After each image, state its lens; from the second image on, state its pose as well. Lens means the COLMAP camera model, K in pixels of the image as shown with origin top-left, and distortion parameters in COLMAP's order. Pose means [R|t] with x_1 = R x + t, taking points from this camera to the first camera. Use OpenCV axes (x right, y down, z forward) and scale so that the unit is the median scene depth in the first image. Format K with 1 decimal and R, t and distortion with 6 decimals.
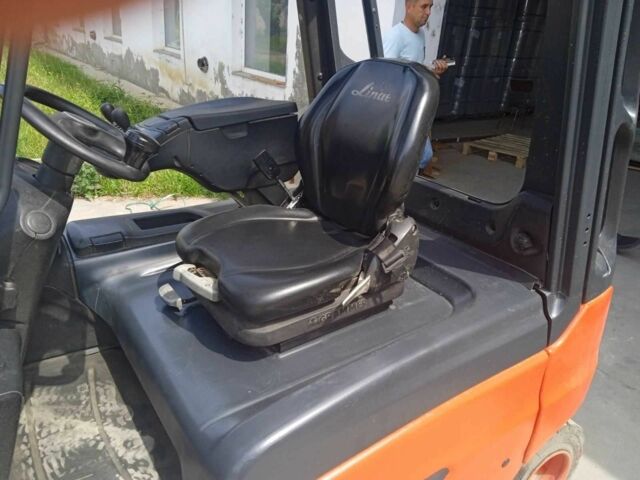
lens RADIAL K [[493.0, 0, 320.0], [0, 493.0, 240.0], [0, 0, 1]] dist [0.008824, 0.003504]
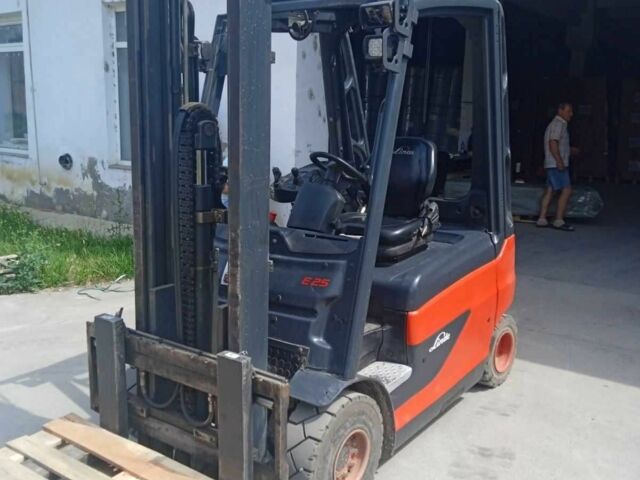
lens RADIAL K [[559.2, 0, 320.0], [0, 559.2, 240.0], [0, 0, 1]] dist [0.002644, 0.000275]
pose [[0.956472, -0.115233, 0.268110, -0.098399], [0.161227, 0.974453, -0.156355, 0.042434], [-0.243243, 0.192776, 0.950616, -0.123322]]
